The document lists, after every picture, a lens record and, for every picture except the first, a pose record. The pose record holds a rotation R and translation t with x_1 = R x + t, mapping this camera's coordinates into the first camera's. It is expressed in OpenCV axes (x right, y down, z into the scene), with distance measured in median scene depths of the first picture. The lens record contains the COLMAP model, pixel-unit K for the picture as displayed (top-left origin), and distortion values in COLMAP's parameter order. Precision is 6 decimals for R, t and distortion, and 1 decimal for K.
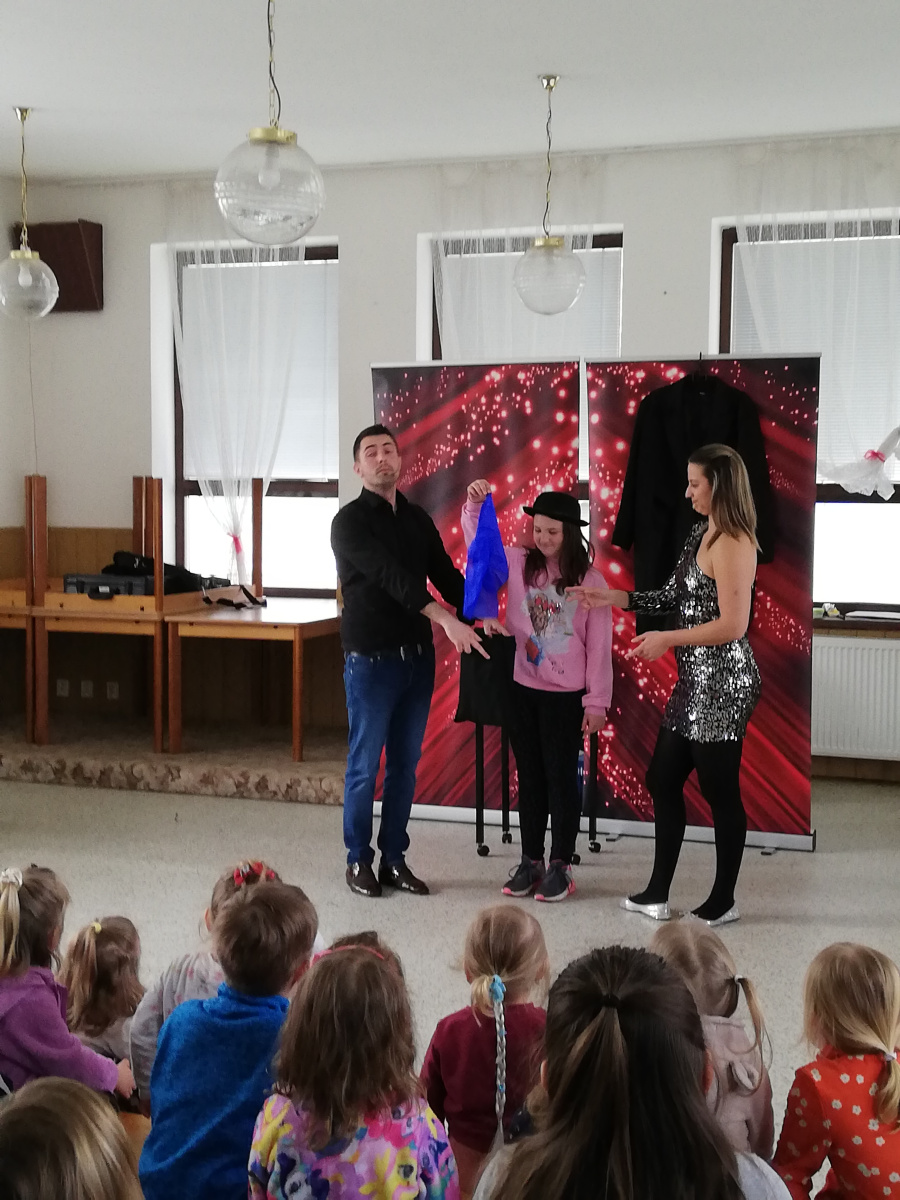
lens RADIAL K [[1776.1, 0, 466.4], [0, 1776.1, 621.0], [0, 0, 1]] dist [0.050456, 0.000000]
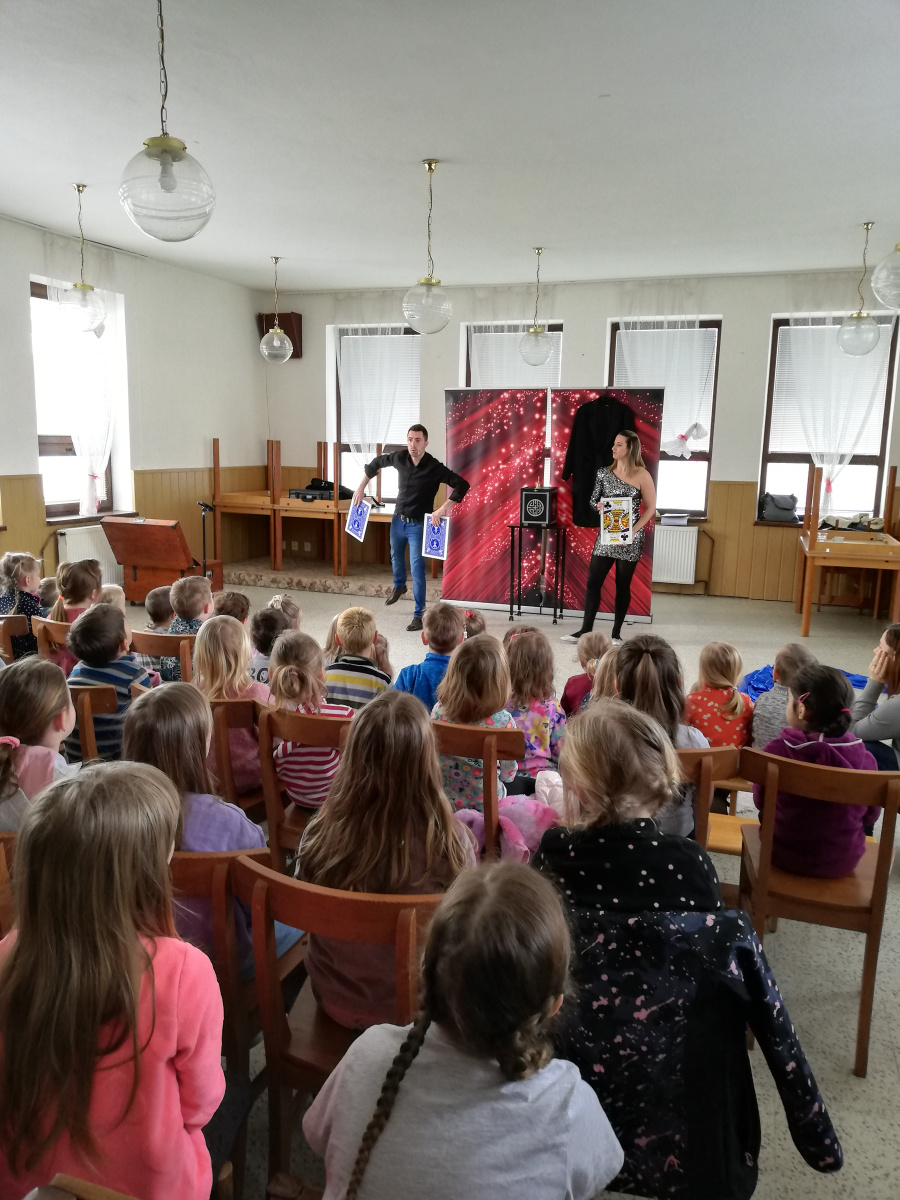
lens RADIAL K [[900.2, 0, 457.1], [0, 900.2, 618.9], [0, 0, 1]] dist [0.036770, -0.107391]
pose [[0.999771, 0.012023, 0.017703, -0.055197], [-0.013898, 0.993845, 0.109905, 0.006640], [-0.016272, -0.110126, 0.993784, -0.072666]]
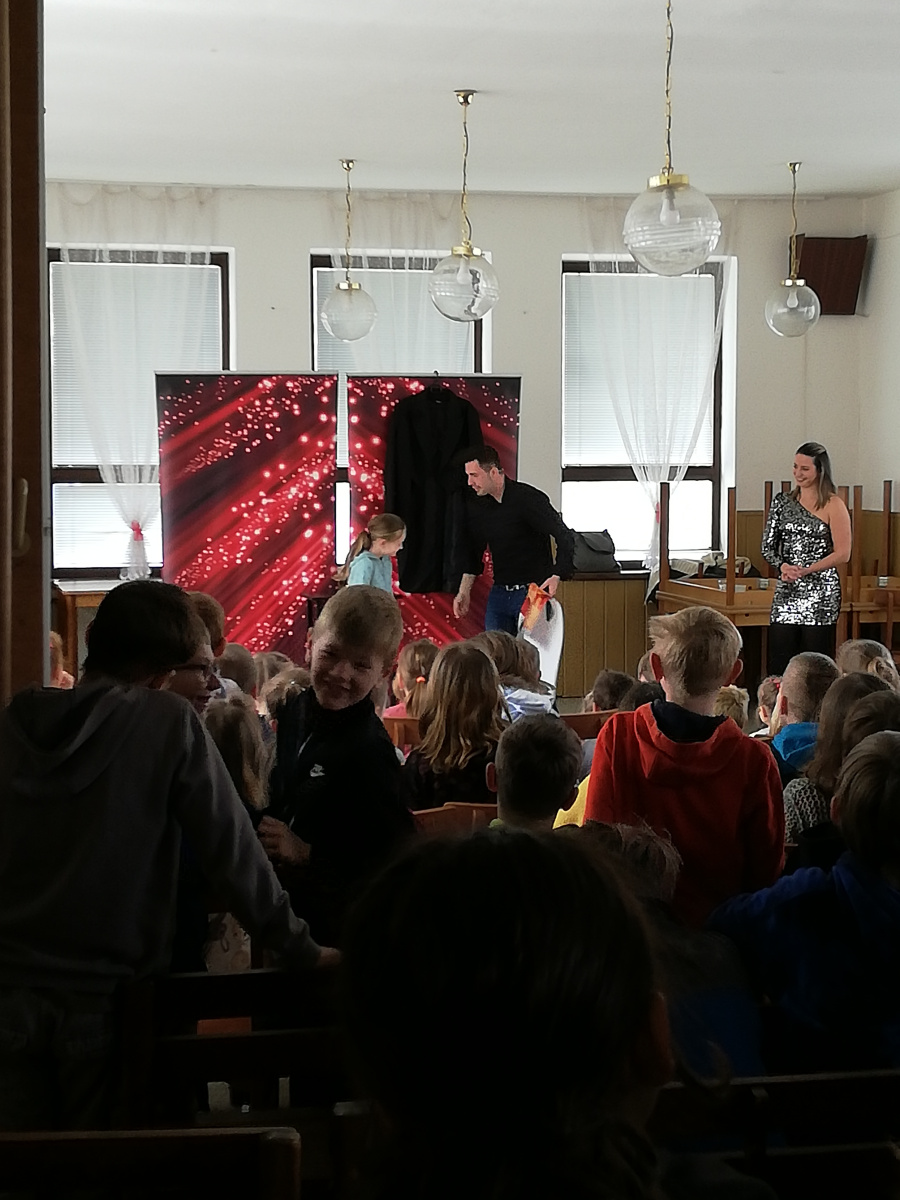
lens RADIAL K [[2396.3, 0, 409.5], [0, 2396.3, 660.0], [0, 0, 1]] dist [0.062281, 0.000000]
pose [[0.810129, -0.058022, 0.583373, -0.876993], [0.051100, 0.998292, 0.028327, 0.012377], [-0.584021, 0.006862, 0.811710, -0.412180]]
